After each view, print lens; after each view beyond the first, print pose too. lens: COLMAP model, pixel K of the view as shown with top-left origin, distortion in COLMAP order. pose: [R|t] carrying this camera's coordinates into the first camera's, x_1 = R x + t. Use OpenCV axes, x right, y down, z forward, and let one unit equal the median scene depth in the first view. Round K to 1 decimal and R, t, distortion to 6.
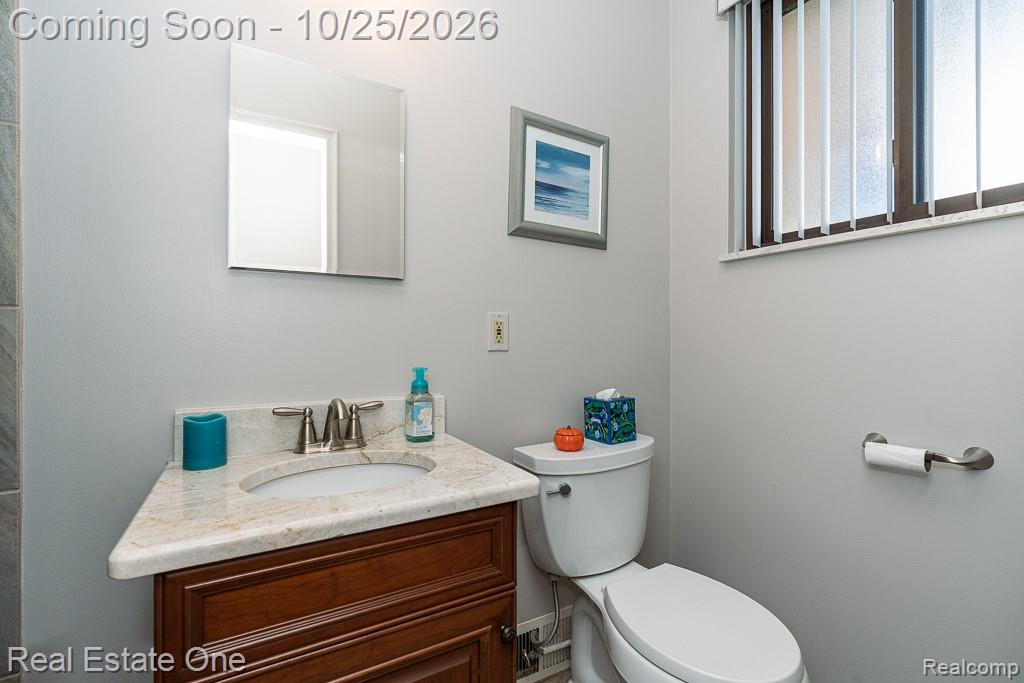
lens RADIAL K [[460.0, 0, 513.0], [0, 460.0, 334.7], [0, 0, 1]] dist [-0.000965, -0.000106]
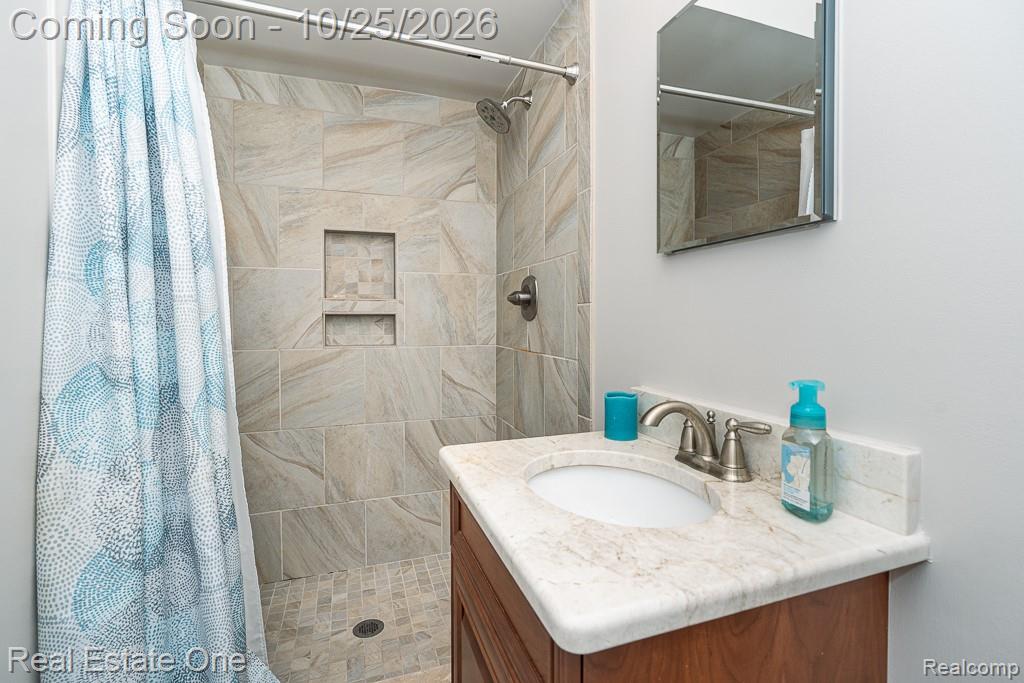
lens RADIAL K [[460.0, 0, 513.0], [0, 460.0, 334.7], [0, 0, 1]] dist [-0.000965, -0.000106]
pose [[-0.183667, 0.025417, -0.982660, 0.416258], [0.009609, 0.999664, 0.024061, 0.001212], [0.982942, -0.005023, -0.183850, 0.807459]]
